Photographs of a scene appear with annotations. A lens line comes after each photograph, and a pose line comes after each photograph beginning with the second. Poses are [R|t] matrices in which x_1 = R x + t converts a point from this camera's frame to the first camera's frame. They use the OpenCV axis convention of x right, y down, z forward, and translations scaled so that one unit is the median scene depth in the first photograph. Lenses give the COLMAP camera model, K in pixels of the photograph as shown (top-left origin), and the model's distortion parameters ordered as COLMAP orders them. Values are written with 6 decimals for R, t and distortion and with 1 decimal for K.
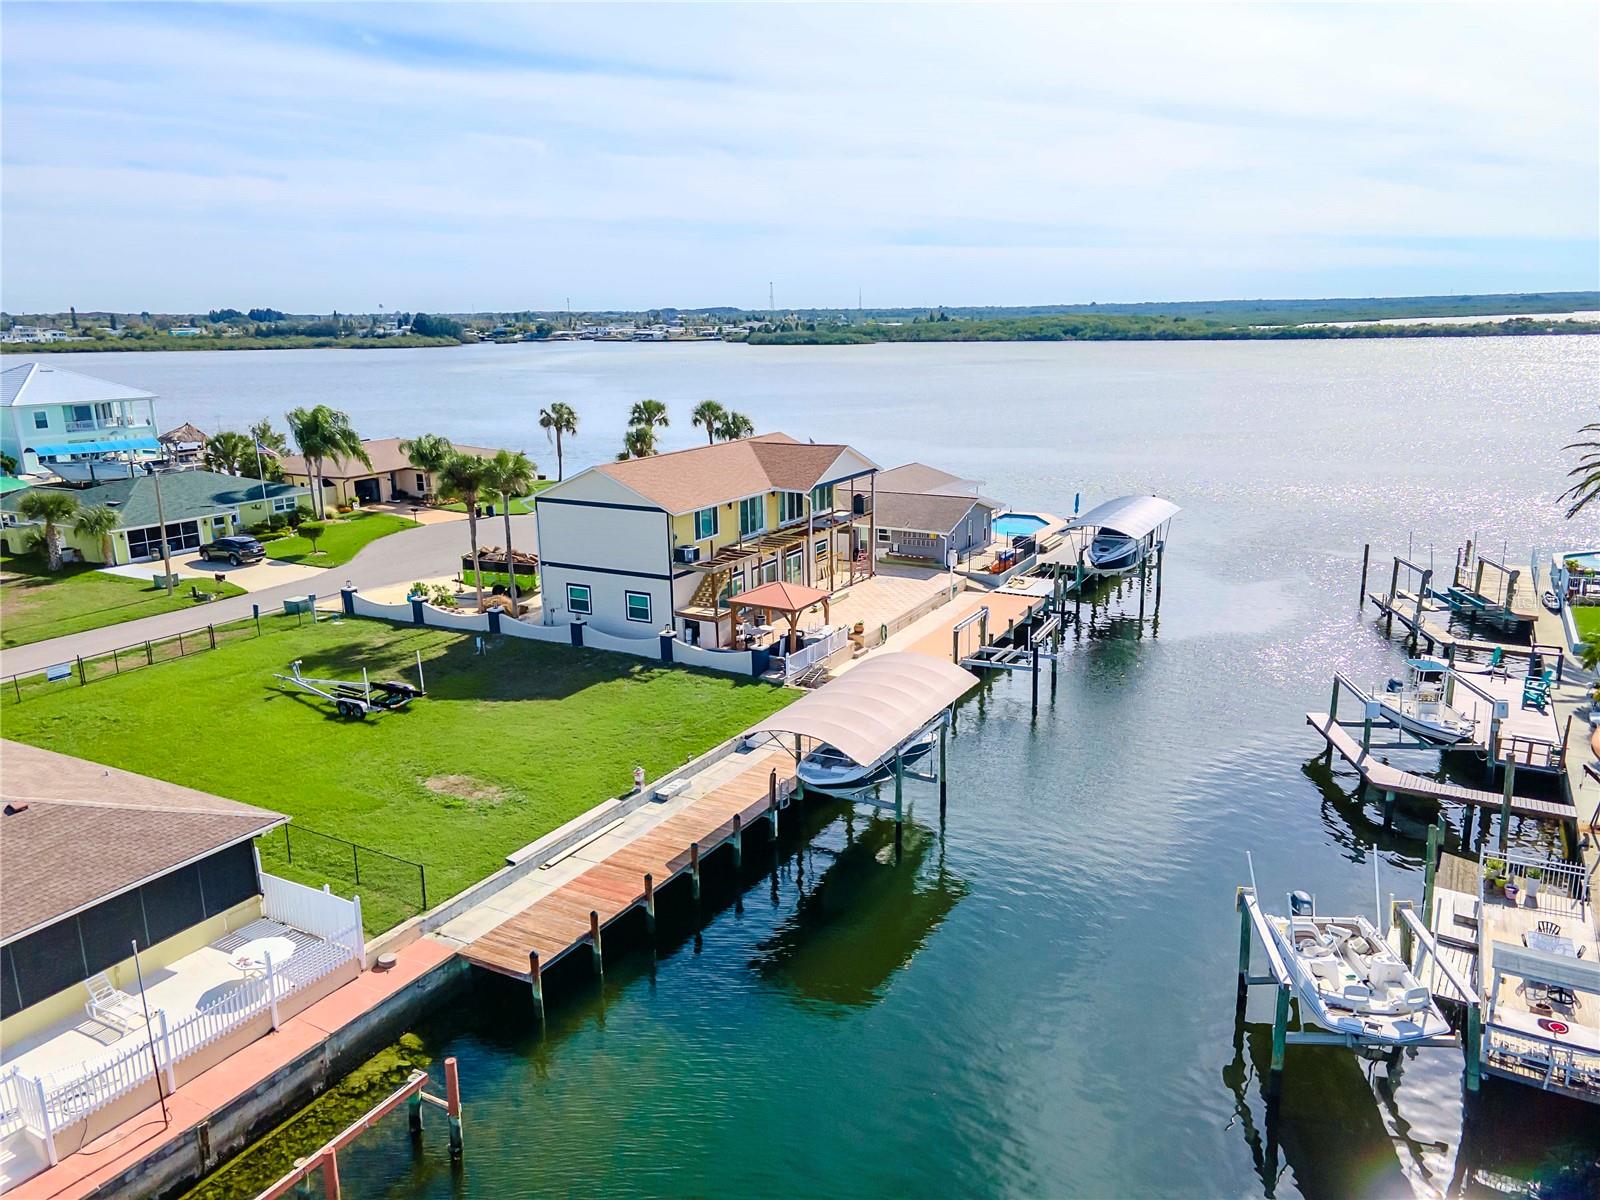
lens RADIAL K [[1154.2, 0, 797.4], [0, 1154.2, 604.4], [0, 0, 1]] dist [0.052006, 0.009175]
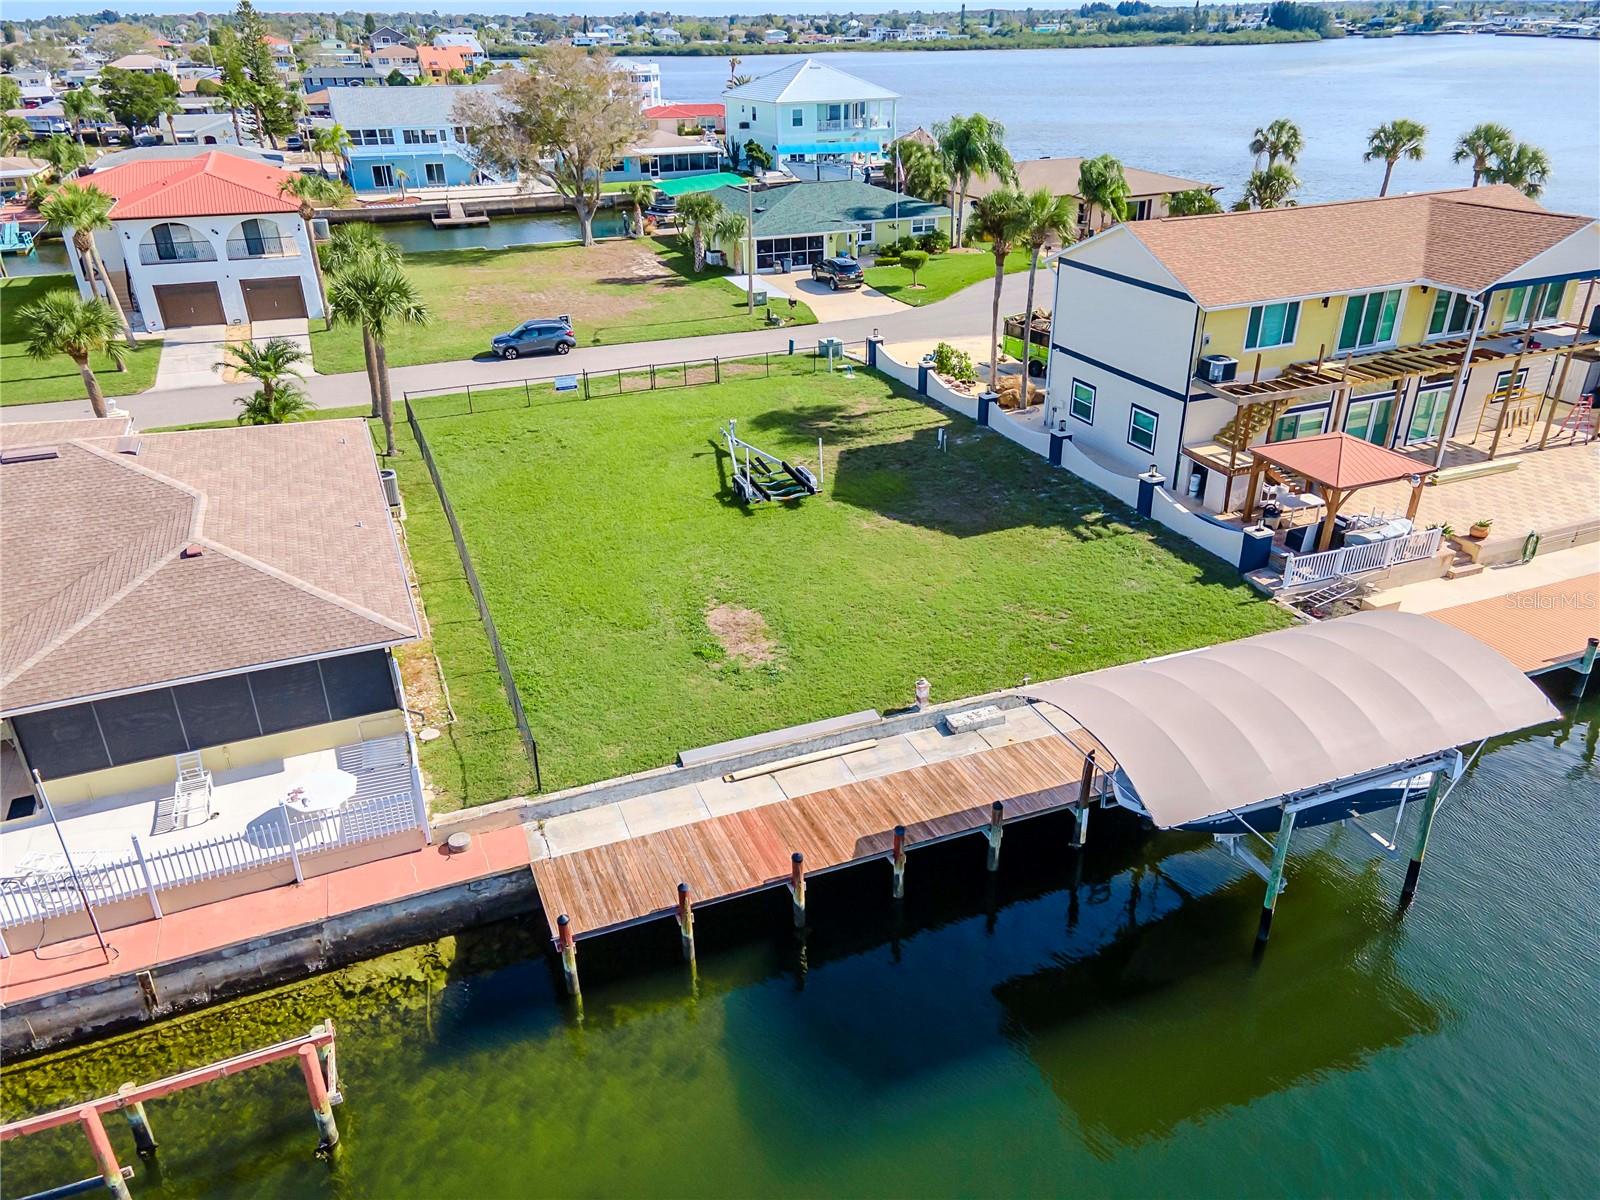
lens RADIAL K [[1154.2, 0, 802.3], [0, 1154.2, 601.1], [0, 0, 1]] dist [0.052006, 0.009175]
pose [[0.787579, 0.282263, -0.547765, 0.129613], [-0.153403, 0.950745, 0.269355, -0.061179], [0.596814, -0.128110, 0.792087, 0.286559]]
